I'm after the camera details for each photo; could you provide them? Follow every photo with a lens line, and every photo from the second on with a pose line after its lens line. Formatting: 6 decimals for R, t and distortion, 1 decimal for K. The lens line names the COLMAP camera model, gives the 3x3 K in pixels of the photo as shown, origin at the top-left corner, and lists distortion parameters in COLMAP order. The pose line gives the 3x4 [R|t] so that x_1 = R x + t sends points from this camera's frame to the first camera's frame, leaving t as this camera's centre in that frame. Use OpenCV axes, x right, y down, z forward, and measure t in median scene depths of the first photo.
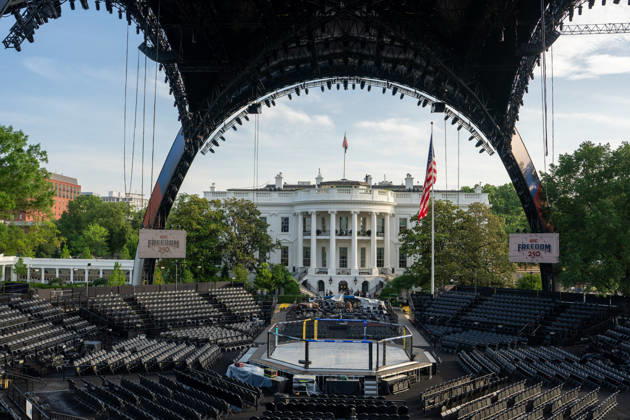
lens RADIAL K [[542.8, 0, 316.5], [0, 542.8, 215.8], [0, 0, 1]] dist [-0.021193, -0.064714]
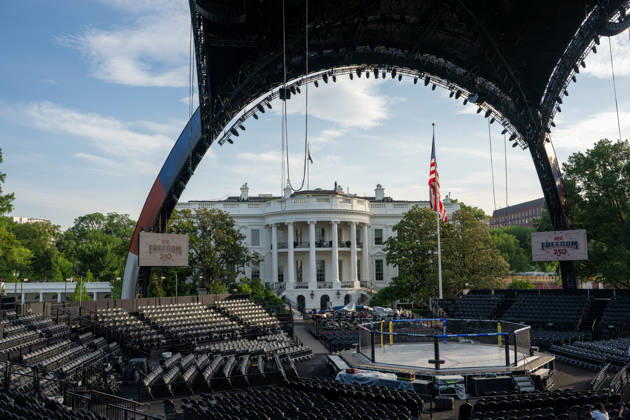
lens RADIAL K [[542.8, 0, 316.5], [0, 542.8, 215.8], [0, 0, 1]] dist [-0.021193, -0.064714]
pose [[0.984745, -0.007847, 0.173825, -0.190642], [0.016747, 0.998619, -0.049794, 0.043860], [-0.173194, 0.051945, 0.983517, 0.101694]]
